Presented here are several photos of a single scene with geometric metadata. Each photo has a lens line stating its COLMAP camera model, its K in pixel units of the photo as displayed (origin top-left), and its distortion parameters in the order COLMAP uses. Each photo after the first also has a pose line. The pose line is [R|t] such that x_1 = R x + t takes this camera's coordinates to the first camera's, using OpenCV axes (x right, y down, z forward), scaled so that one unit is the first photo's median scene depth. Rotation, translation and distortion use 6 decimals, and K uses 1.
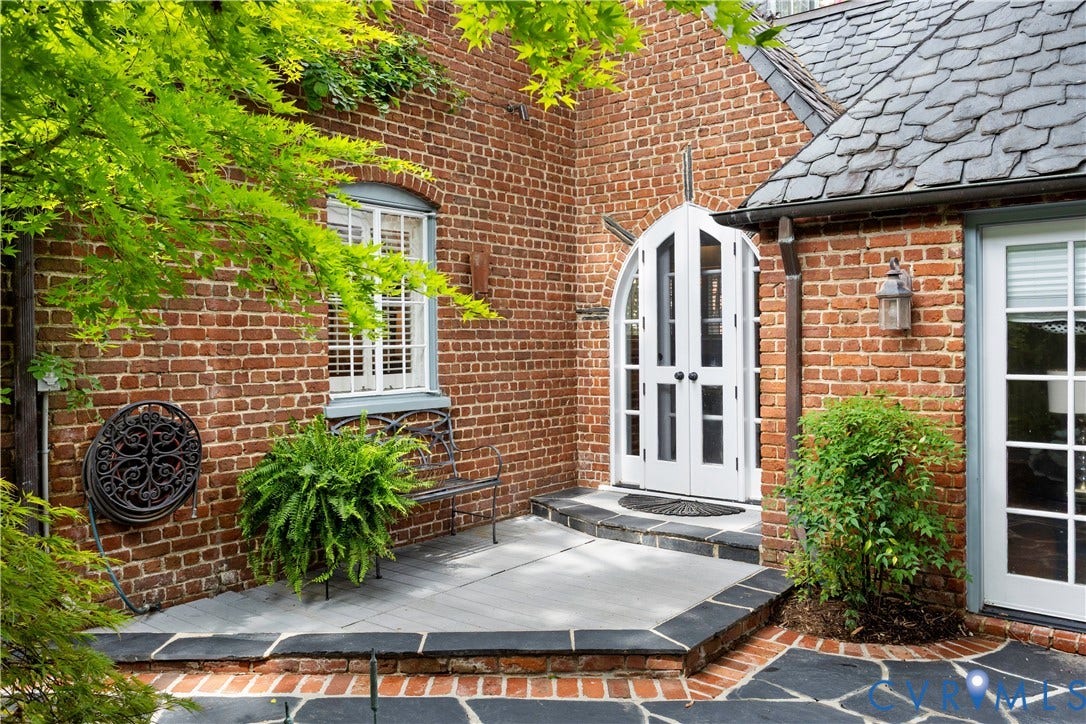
lens RADIAL K [[843.5, 0, 542.7], [0, 843.5, 358.8], [0, 0, 1]] dist [0.010446, -0.001521]
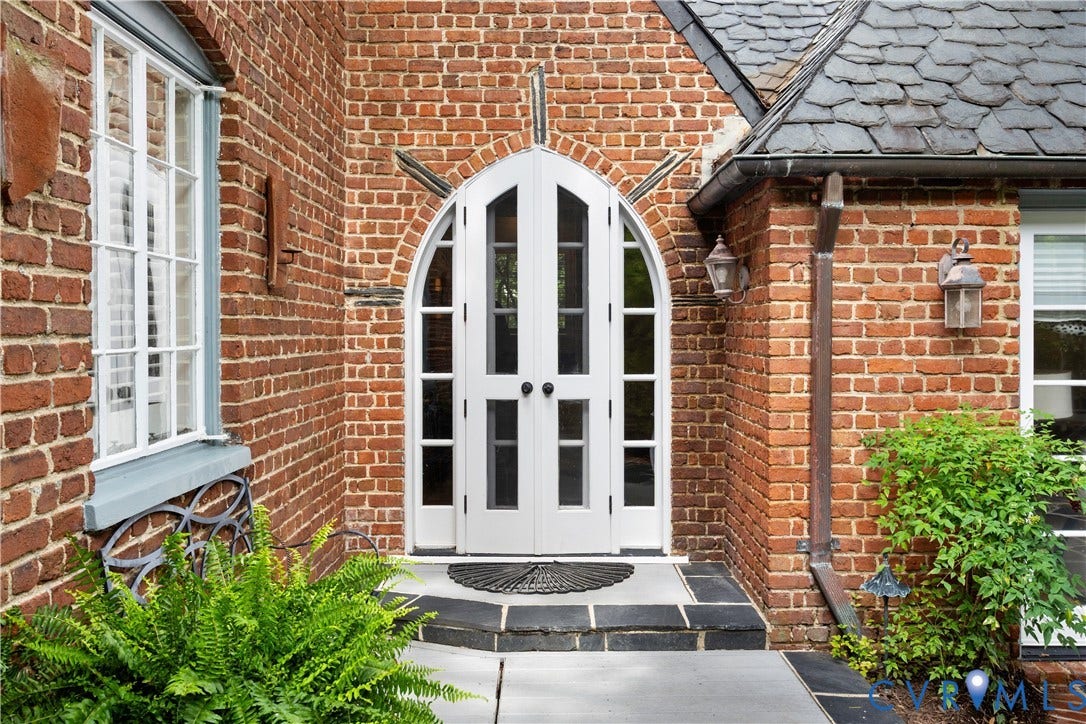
lens RADIAL K [[843.5, 0, 545.3], [0, 843.5, 340.3], [0, 0, 1]] dist [0.010446, -0.001521]
pose [[0.769425, 0.001338, 0.638736, -0.300496], [0.007889, 0.999902, -0.011597, -0.012408], [-0.638688, 0.013961, 0.769339, 0.476135]]
